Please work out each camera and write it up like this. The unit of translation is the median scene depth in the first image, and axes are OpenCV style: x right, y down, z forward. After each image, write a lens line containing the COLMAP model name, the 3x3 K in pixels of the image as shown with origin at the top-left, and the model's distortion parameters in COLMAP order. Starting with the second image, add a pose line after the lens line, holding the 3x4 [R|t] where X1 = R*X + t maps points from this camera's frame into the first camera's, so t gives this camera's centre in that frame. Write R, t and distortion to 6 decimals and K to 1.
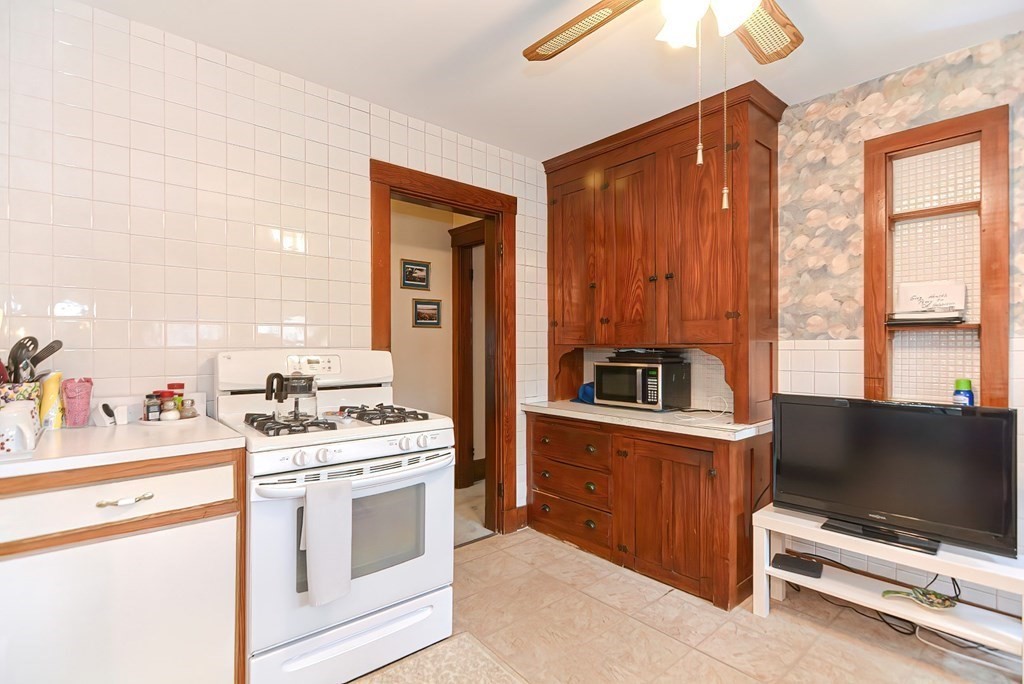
lens RADIAL K [[480.0, 0, 510.0], [0, 480.0, 346.1], [0, 0, 1]] dist [0.000423, -0.005743]
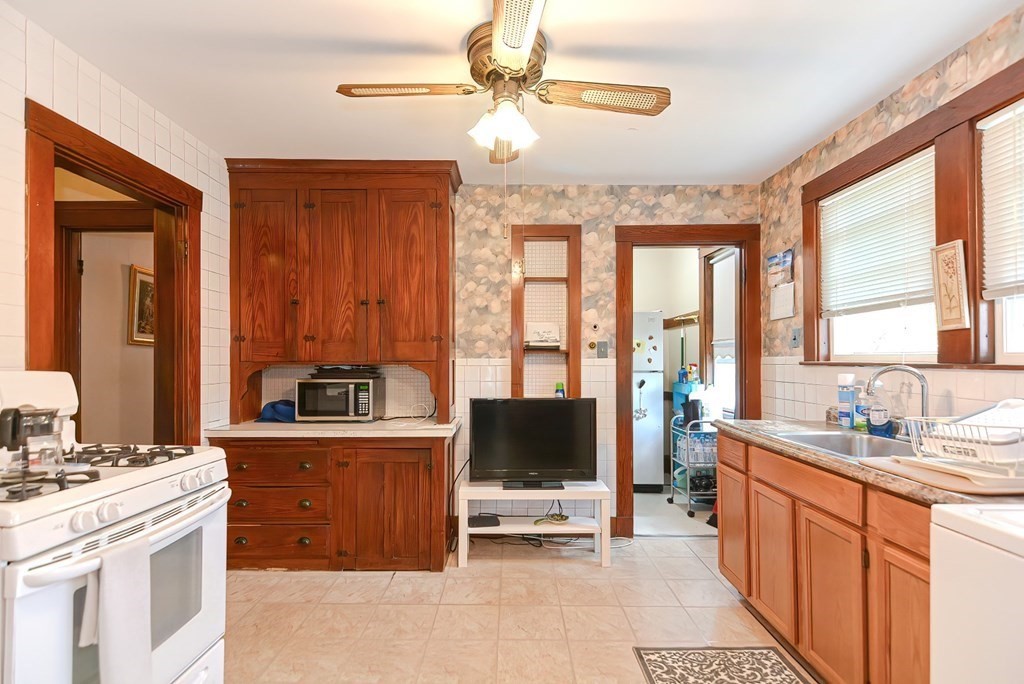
lens RADIAL K [[469.6, 0, 510.8], [0, 469.6, 357.3], [0, 0, 1]] dist [-0.000897, -0.012877]
pose [[0.669755, 0.005677, 0.742561, -0.310492], [-0.000623, 0.999975, -0.007083, -0.006804], [-0.742582, 0.004281, 0.669741, 0.026634]]
